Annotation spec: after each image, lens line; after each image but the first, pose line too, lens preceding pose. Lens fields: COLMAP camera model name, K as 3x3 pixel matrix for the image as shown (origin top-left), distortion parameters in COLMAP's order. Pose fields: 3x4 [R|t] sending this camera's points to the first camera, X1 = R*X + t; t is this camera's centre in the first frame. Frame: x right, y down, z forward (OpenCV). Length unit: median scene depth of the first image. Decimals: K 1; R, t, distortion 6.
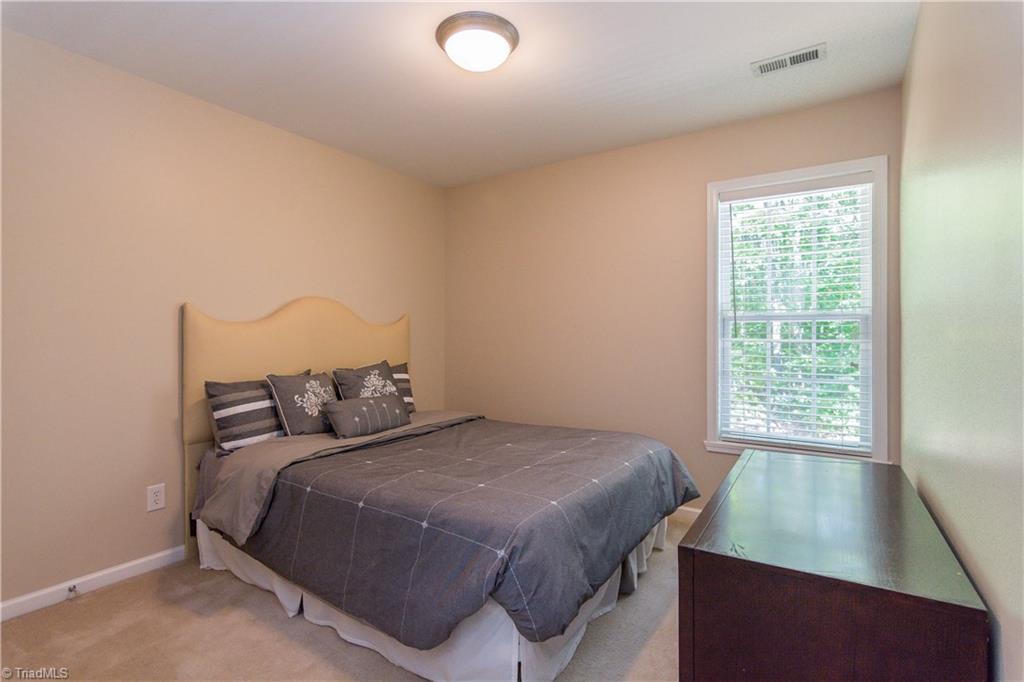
lens RADIAL K [[493.5, 0, 510.7], [0, 493.5, 337.6], [0, 0, 1]] dist [-0.004477, 0.000957]
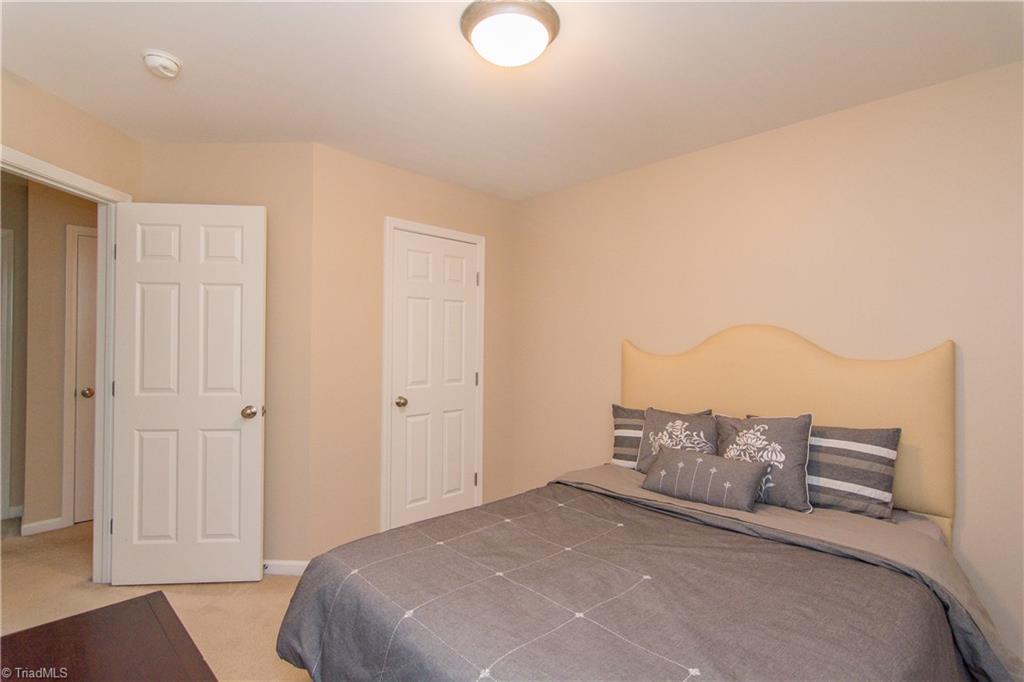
lens RADIAL K [[493.5, 0, 510.7], [0, 493.5, 337.6], [0, 0, 1]] dist [-0.004477, 0.000957]
pose [[-0.210667, -0.009866, -0.977508, 0.393612], [-0.012189, 0.999898, -0.007465, -0.039520], [0.977482, 0.010342, -0.210766, 0.630798]]
